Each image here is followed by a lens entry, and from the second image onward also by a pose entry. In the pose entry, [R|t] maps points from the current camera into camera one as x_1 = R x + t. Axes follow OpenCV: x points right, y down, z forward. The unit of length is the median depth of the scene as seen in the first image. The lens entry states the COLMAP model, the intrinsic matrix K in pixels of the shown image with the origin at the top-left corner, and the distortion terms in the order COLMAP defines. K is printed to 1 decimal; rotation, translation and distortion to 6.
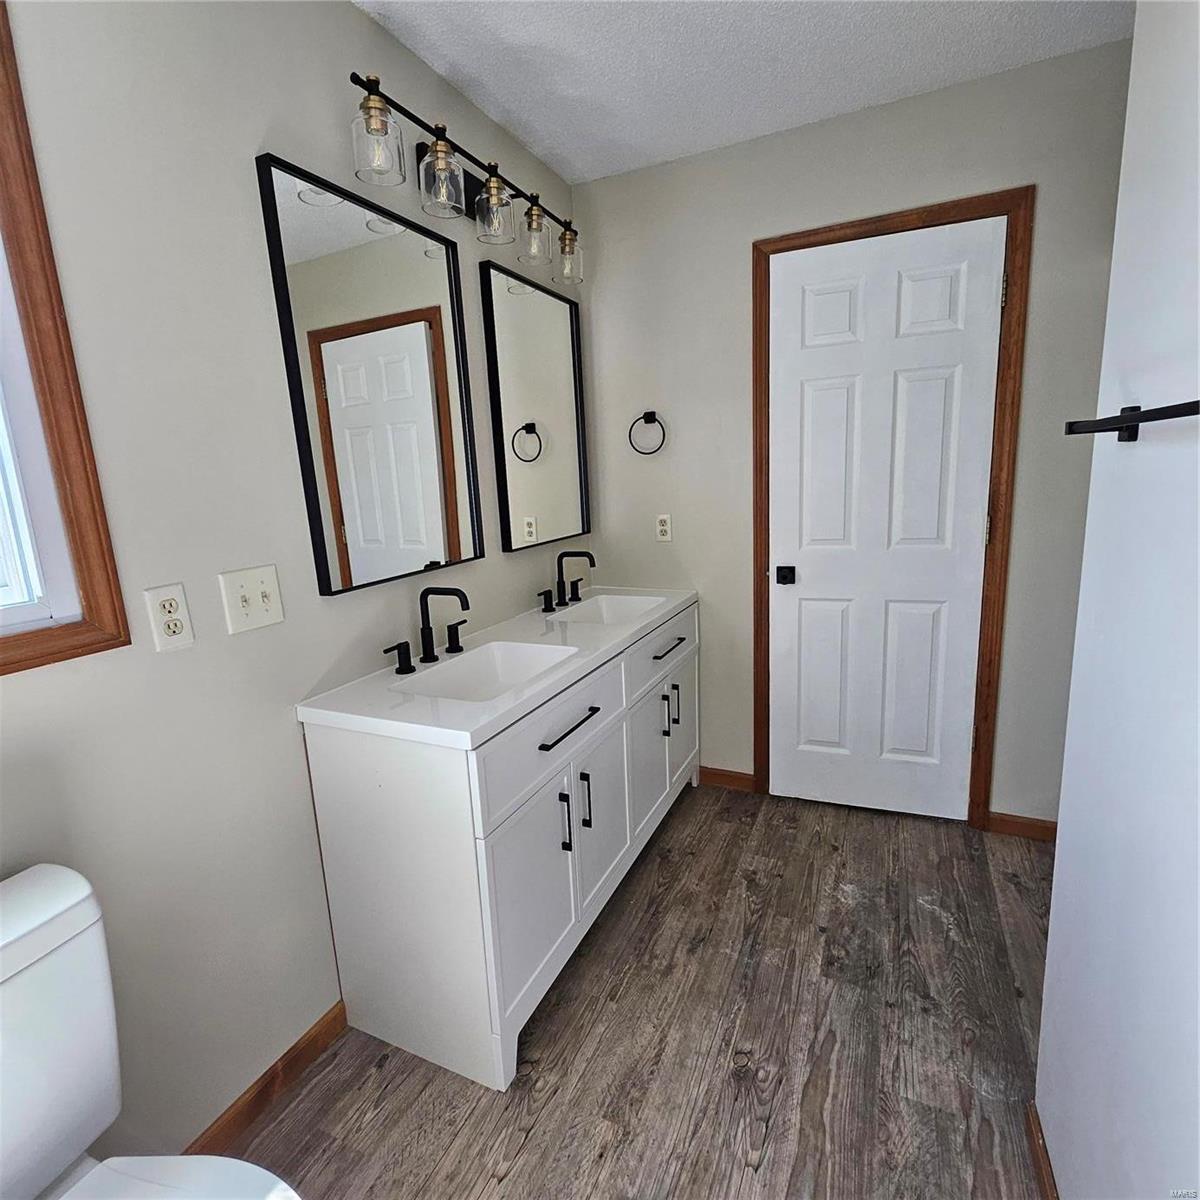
lens RADIAL K [[626.6, 0, 599.1], [0, 626.6, 595.5], [0, 0, 1]] dist [0.007301, -0.002696]
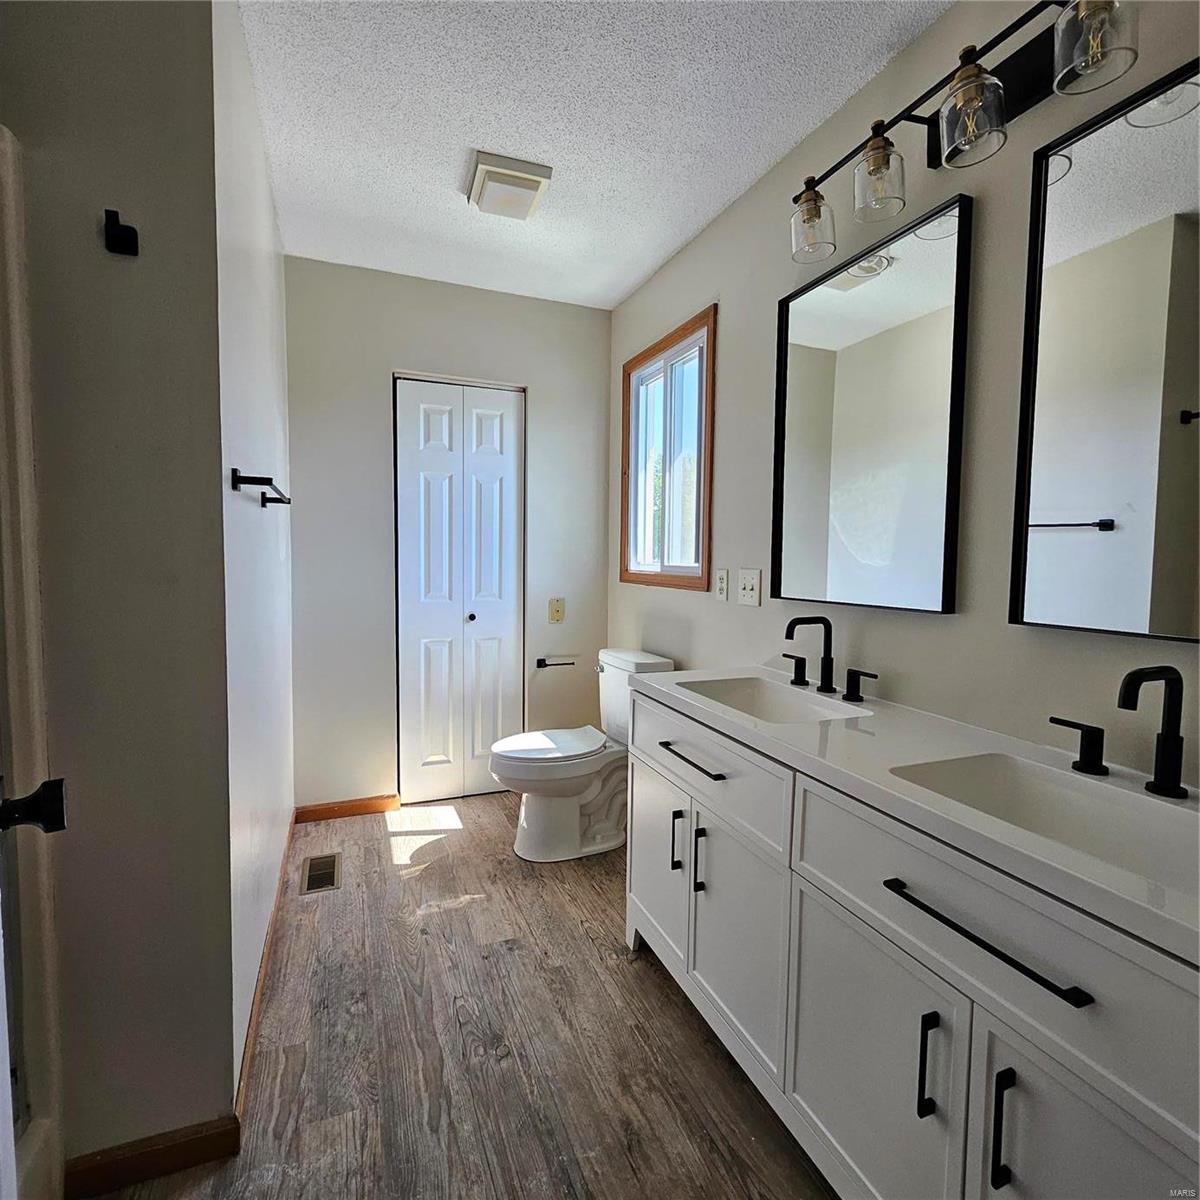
lens RADIAL K [[626.6, 0, 599.1], [0, 626.6, 595.5], [0, 0, 1]] dist [0.007301, -0.002696]
pose [[-0.679176, 0.088753, -0.728589, 0.806245], [-0.117976, 0.966554, 0.227716, -0.266718], [0.724432, 0.240615, -0.645990, 1.587427]]
